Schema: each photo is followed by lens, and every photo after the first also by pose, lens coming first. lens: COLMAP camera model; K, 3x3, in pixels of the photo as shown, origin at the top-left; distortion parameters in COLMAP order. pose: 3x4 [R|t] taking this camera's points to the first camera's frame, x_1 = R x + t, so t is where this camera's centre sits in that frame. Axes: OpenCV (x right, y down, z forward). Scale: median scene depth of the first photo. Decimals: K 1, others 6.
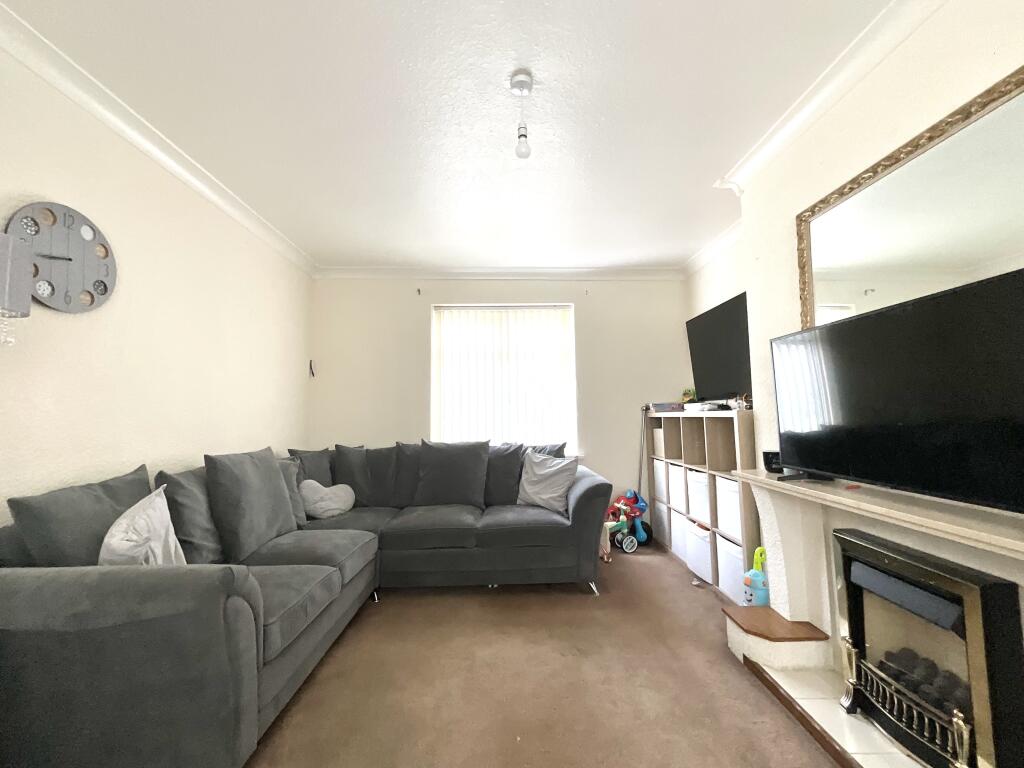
lens RADIAL K [[413.9, 0, 513.7], [0, 413.9, 384.0], [0, 0, 1]] dist [0.001188, -0.000227]
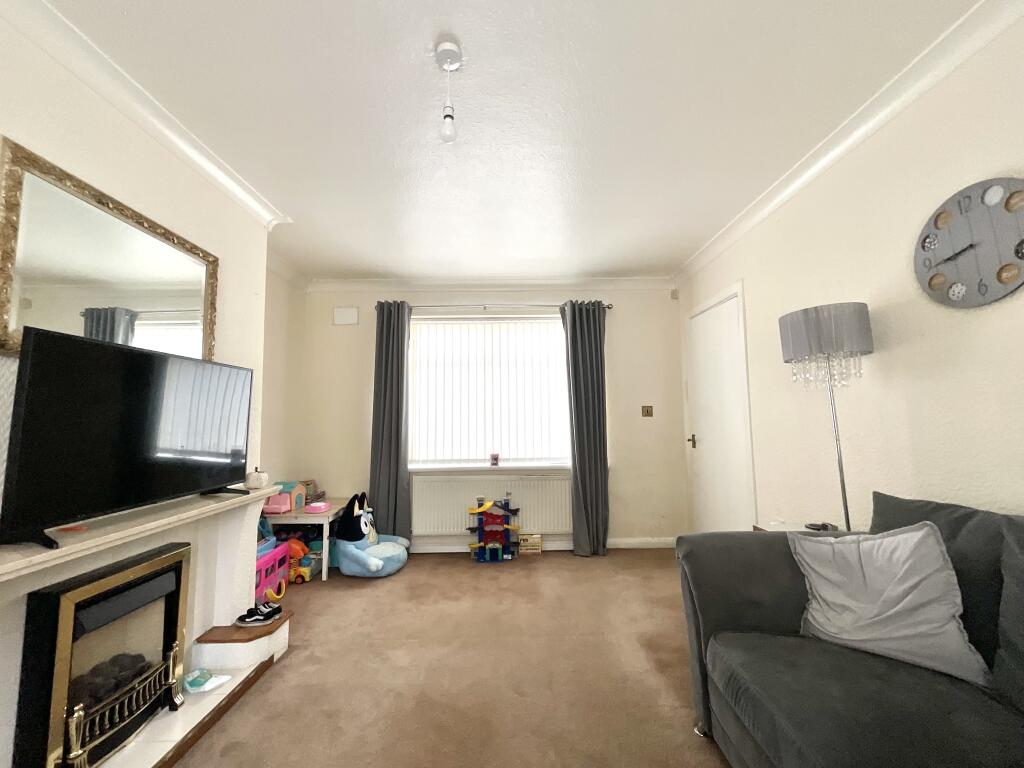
lens RADIAL K [[413.9, 0, 513.7], [0, 413.9, 384.0], [0, 0, 1]] dist [0.001188, -0.000227]
pose [[-0.999686, 0.024392, 0.005658, -0.063713], [0.023193, 0.987180, -0.157919, 0.056132], [-0.009437, -0.157739, -0.987436, 1.019302]]
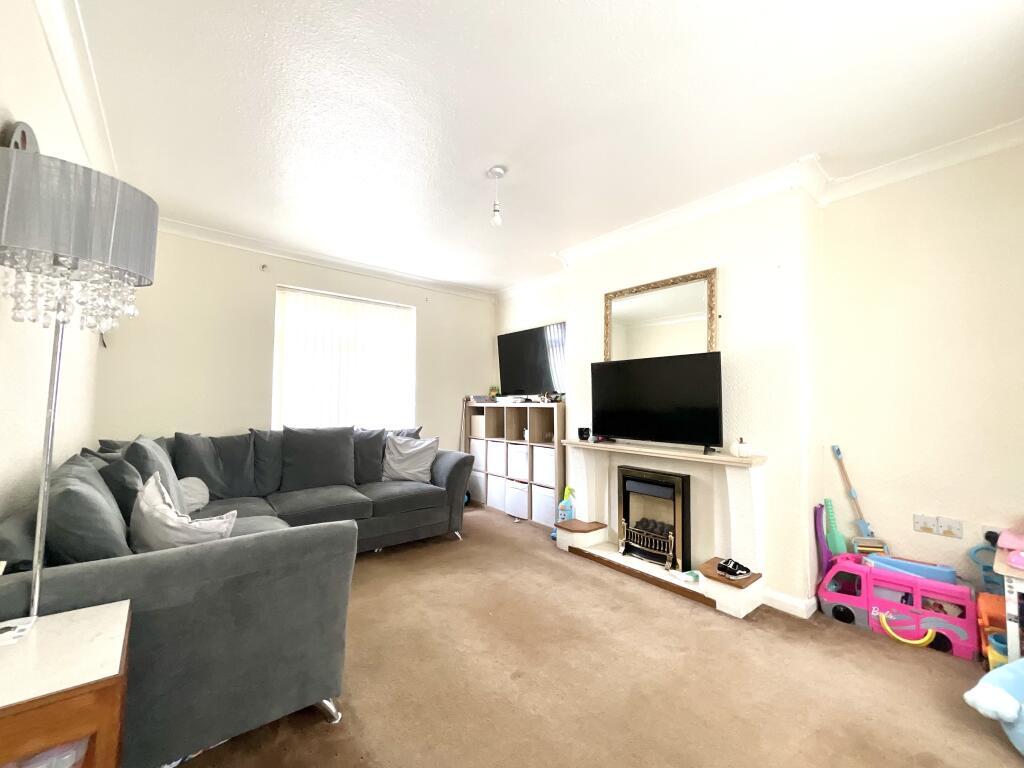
lens RADIAL K [[413.9, 0, 513.7], [0, 413.9, 384.0], [0, 0, 1]] dist [0.001188, -0.000227]
pose [[0.787529, 0.049185, 0.614311, -0.456655], [-0.064846, 0.997890, 0.003233, -0.002525], [-0.612856, -0.042382, 0.789057, -0.114501]]
